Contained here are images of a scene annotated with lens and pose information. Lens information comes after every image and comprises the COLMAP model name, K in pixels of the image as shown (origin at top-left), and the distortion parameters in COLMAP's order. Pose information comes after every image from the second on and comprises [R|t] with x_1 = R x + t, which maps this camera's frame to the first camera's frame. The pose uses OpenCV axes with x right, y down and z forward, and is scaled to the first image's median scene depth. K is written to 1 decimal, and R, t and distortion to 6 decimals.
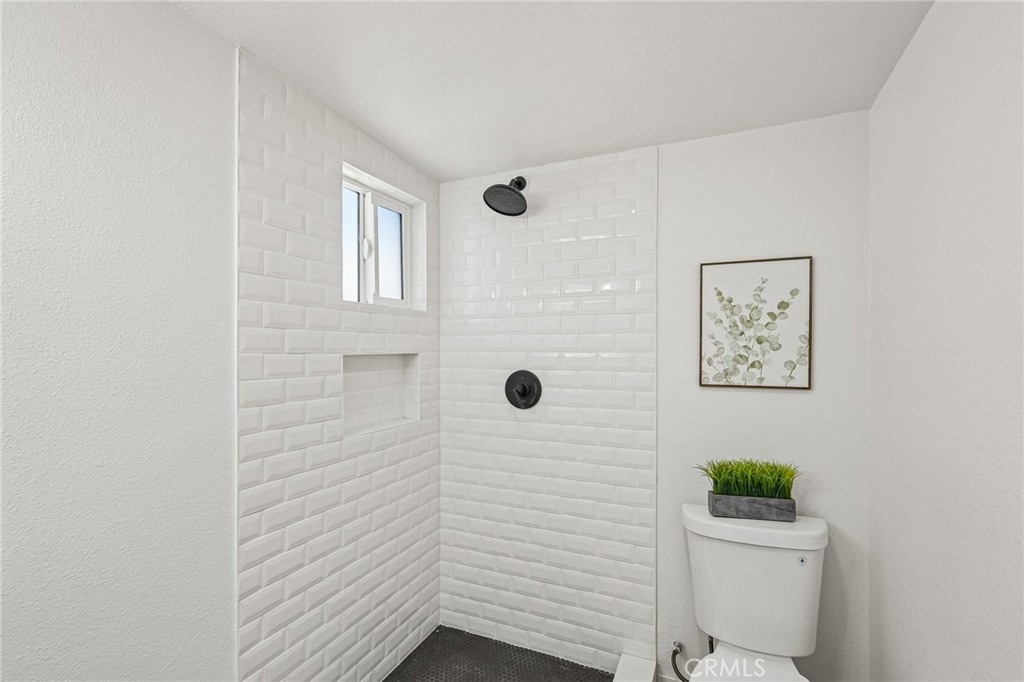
lens RADIAL K [[447.7, 0, 514.4], [0, 447.7, 342.7], [0, 0, 1]] dist [-0.001784, 0.000884]
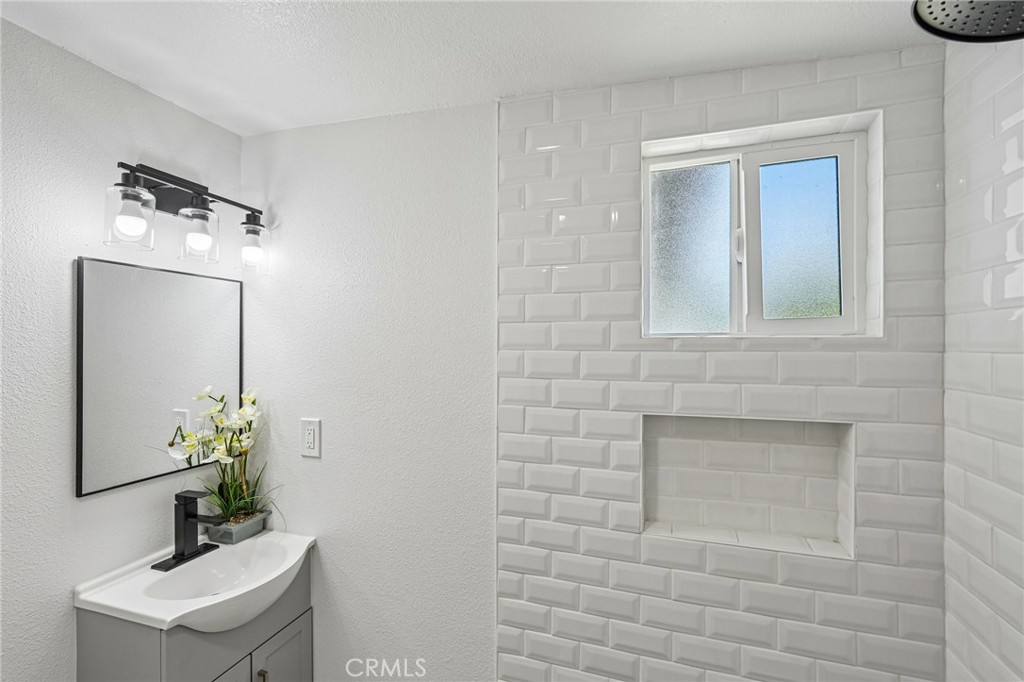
lens RADIAL K [[447.7, 0, 514.4], [0, 447.7, 342.7], [0, 0, 1]] dist [-0.001784, 0.000884]
pose [[0.112176, -0.005798, -0.993671, 0.308311], [0.010357, 0.999935, -0.004665, -0.087615], [0.993634, -0.009768, 0.112229, 0.735128]]
